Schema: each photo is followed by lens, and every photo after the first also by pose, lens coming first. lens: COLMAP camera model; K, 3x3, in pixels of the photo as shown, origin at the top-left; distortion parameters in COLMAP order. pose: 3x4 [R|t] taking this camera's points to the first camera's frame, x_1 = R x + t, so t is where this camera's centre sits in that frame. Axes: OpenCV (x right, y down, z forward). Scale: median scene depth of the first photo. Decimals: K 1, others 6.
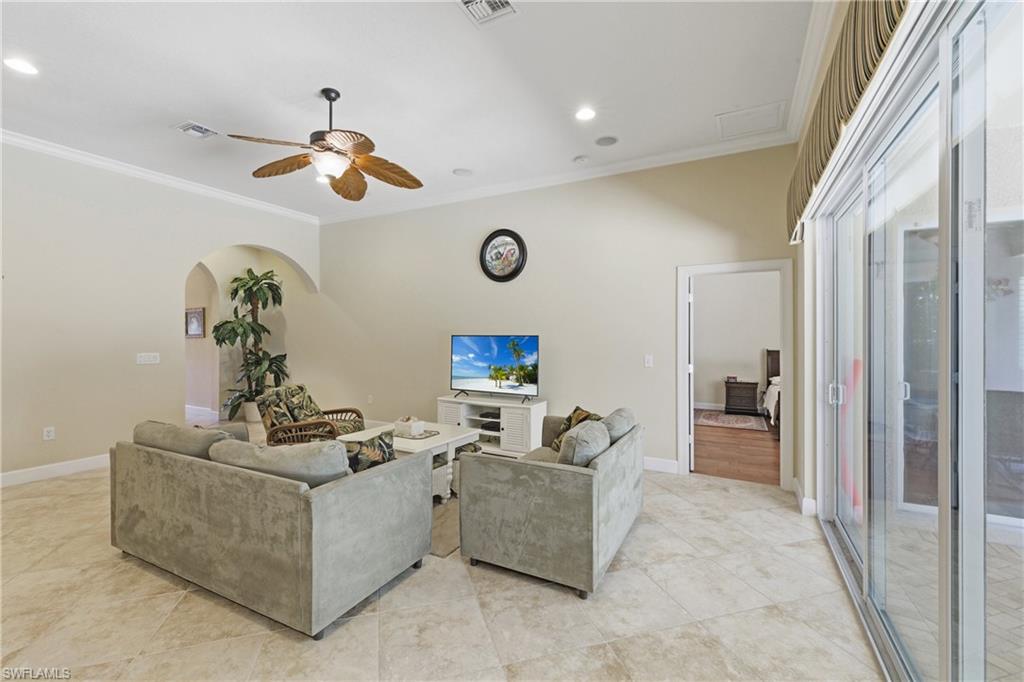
lens RADIAL K [[436.4, 0, 513.7], [0, 436.4, 333.0], [0, 0, 1]] dist [0.008354, -0.001856]
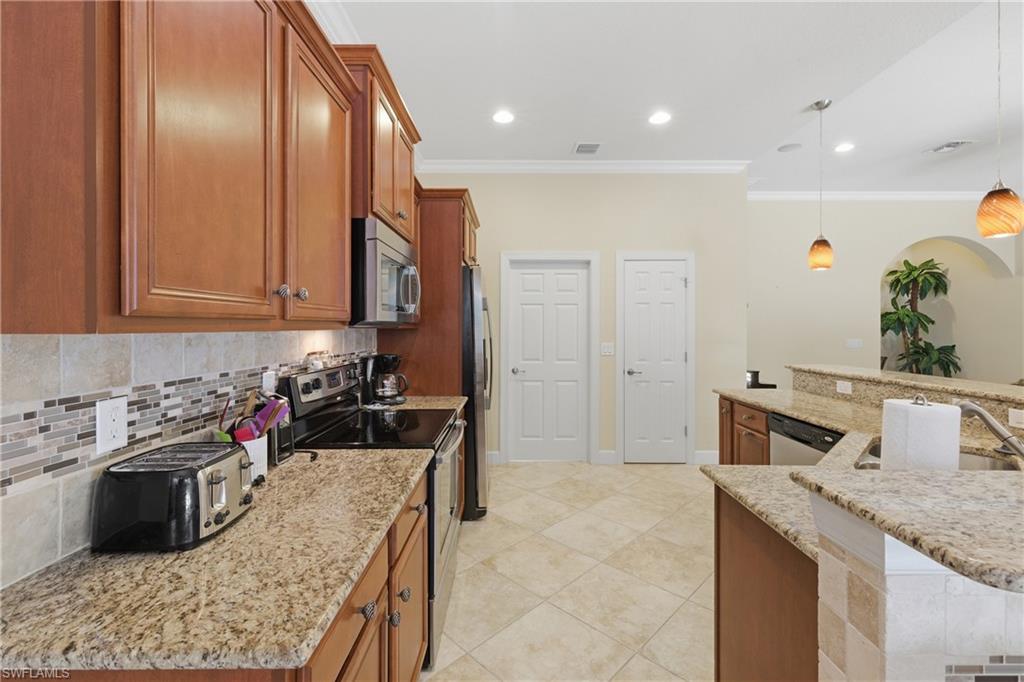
lens RADIAL K [[436.4, 0, 516.0], [0, 436.4, 328.4], [0, 0, 1]] dist [0.008354, -0.001856]
pose [[0.474184, 0.000559, -0.880426, -0.190614], [0.004987, 0.999982, 0.003321, 0.006461], [0.880412, -0.005965, 0.474172, -0.432999]]
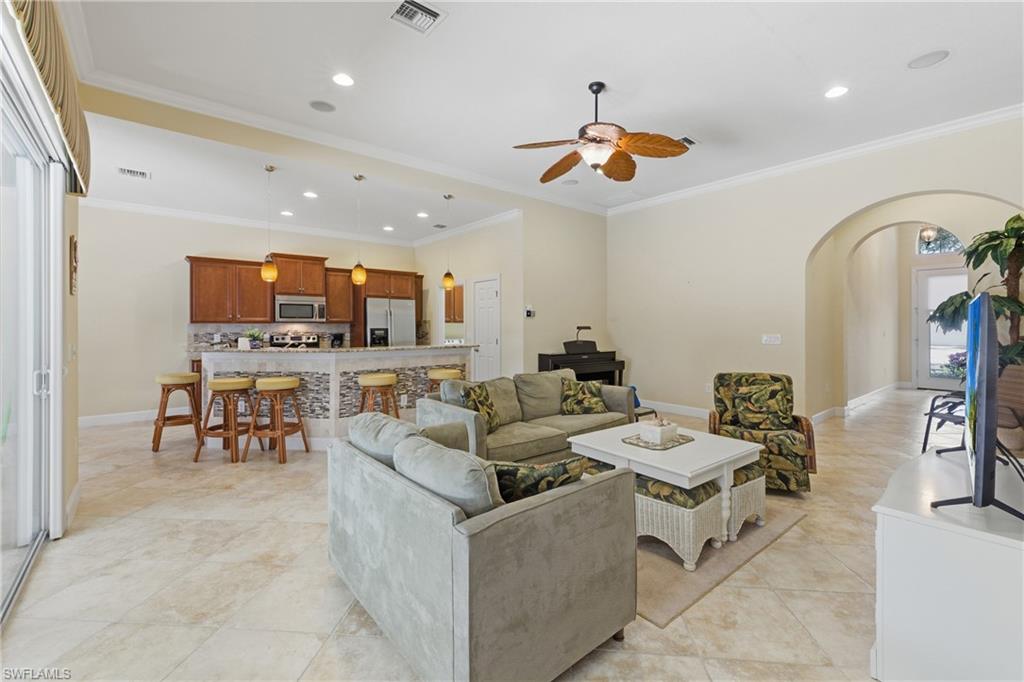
lens RADIAL K [[436.4, 0, 510.6], [0, 436.4, 327.3], [0, 0, 1]] dist [0.008354, -0.001856]
pose [[-0.378331, -0.000791, -0.925670, 0.443133], [0.005530, 0.999980, -0.003114, 0.028023], [0.925654, -0.006297, -0.378319, 0.848079]]
